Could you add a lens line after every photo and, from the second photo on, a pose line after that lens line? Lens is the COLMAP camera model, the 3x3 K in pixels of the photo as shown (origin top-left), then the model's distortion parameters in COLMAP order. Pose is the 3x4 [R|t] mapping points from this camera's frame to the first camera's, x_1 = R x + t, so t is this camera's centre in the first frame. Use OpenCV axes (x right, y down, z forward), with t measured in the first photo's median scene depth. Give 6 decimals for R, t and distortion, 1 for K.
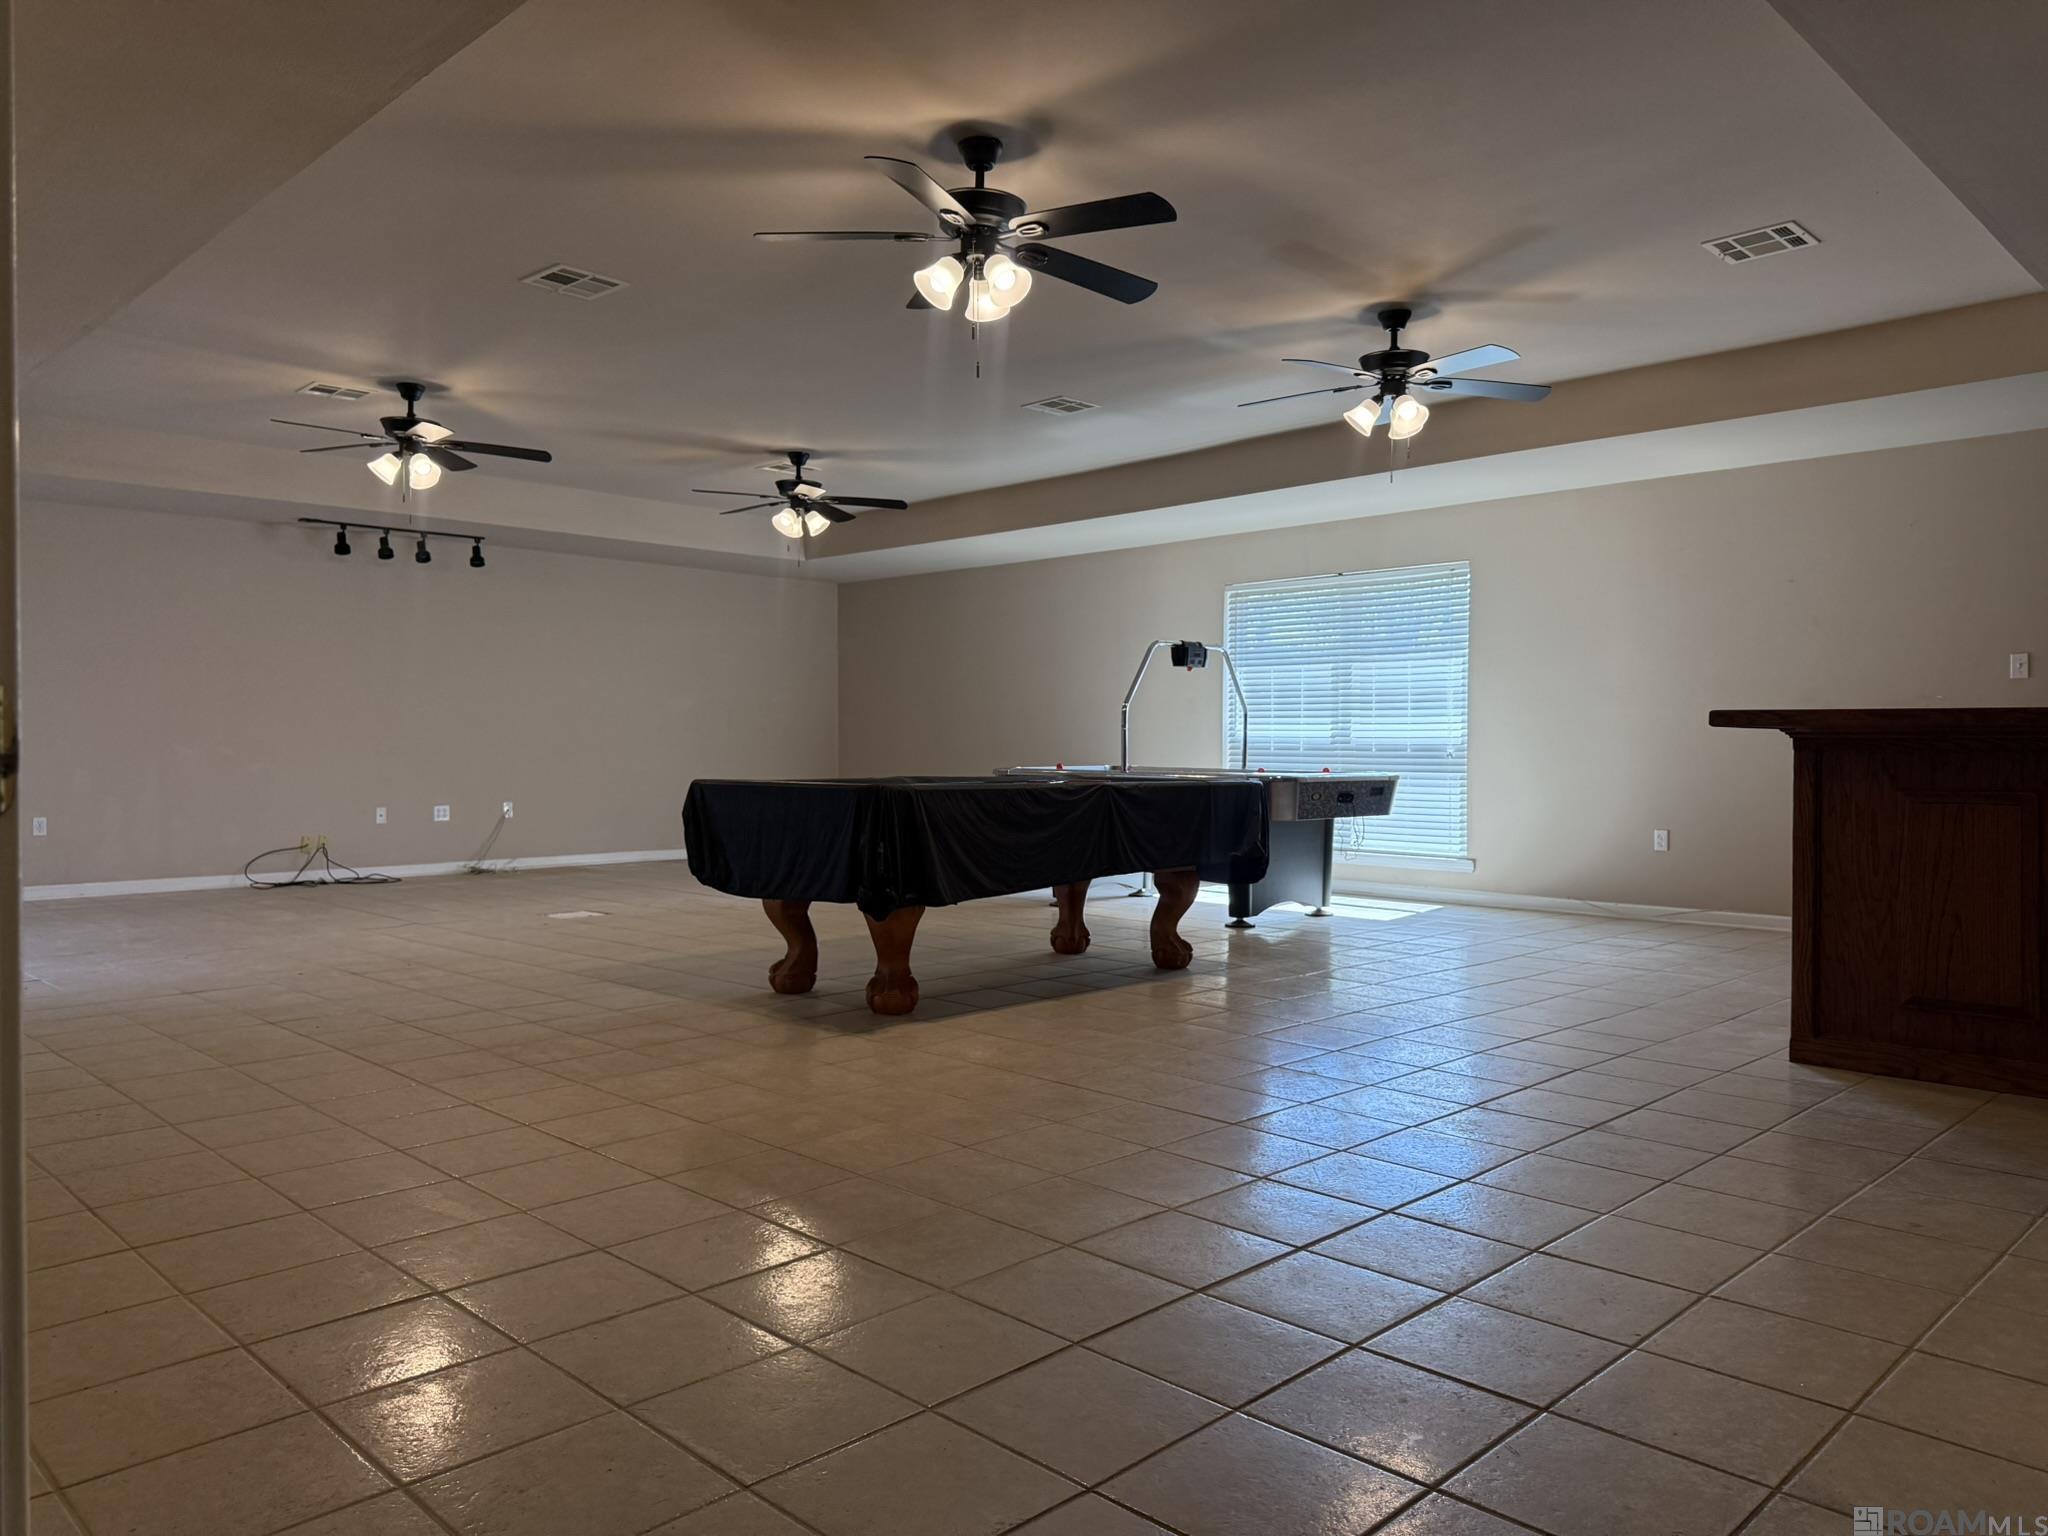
lens RADIAL K [[1450.2, 0, 1043.5], [0, 1450.2, 768.4], [0, 0, 1]] dist [0.109829, -0.179439]
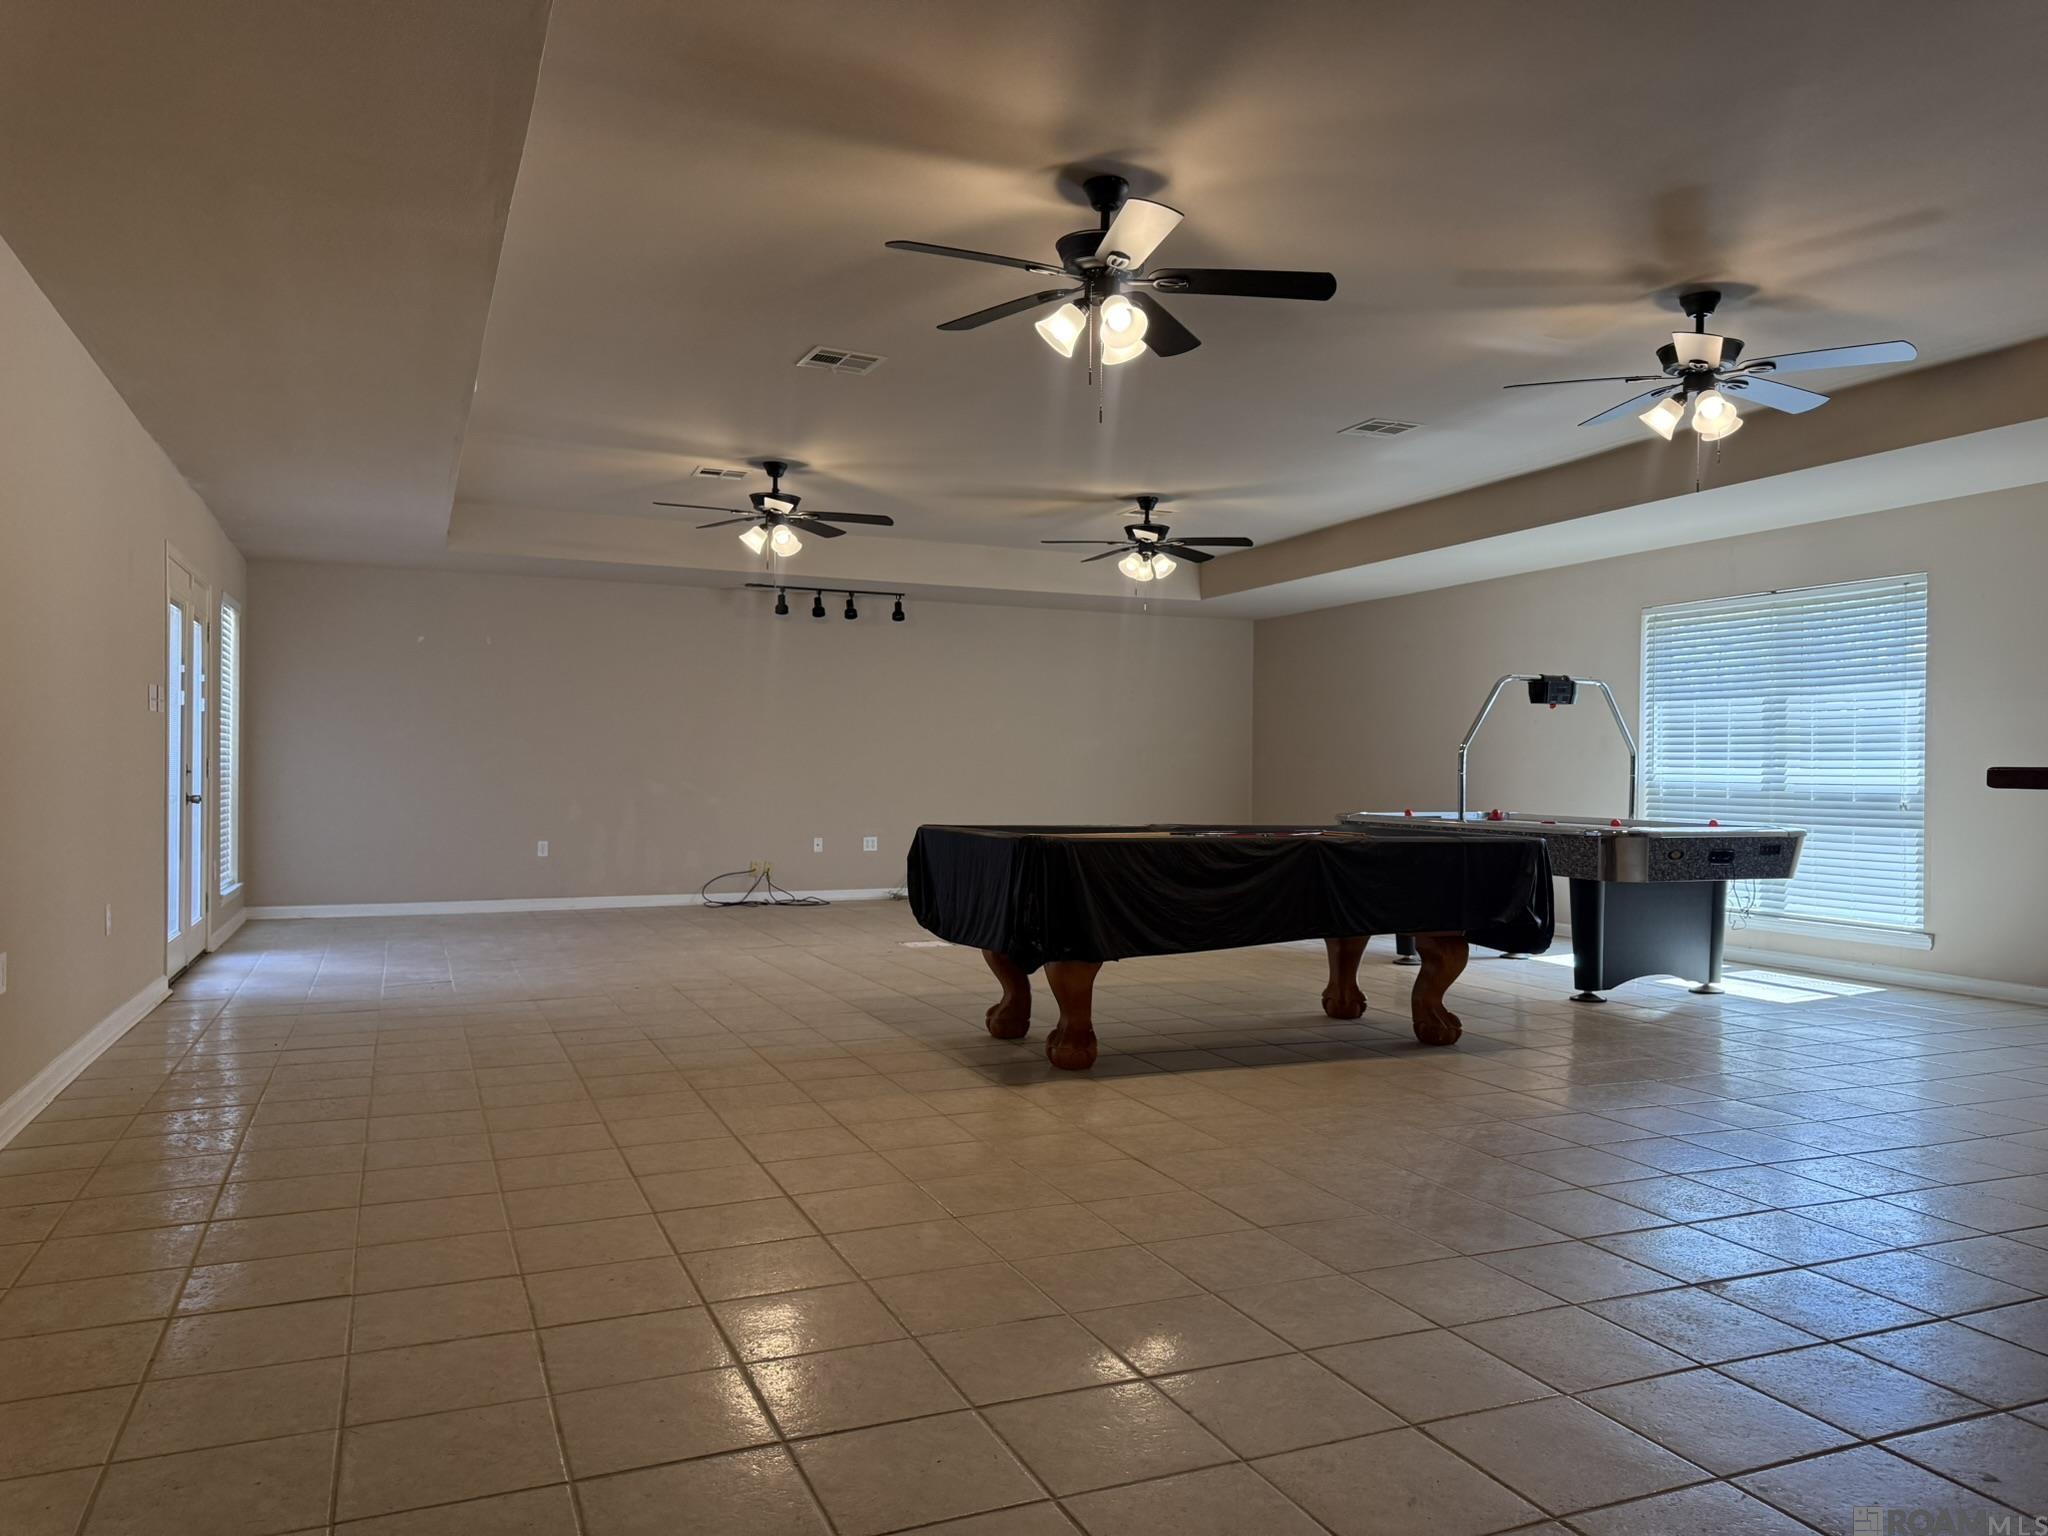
lens RADIAL K [[1440.4, 0, 966.8], [0, 1440.4, 781.3], [0, 0, 1]] dist [0.183770, -0.294646]
pose [[0.930471, 0.007248, -0.366294, 0.105104], [-0.012892, 0.999833, -0.012966, -0.006671], [0.366139, 0.016787, 0.930409, 0.029993]]
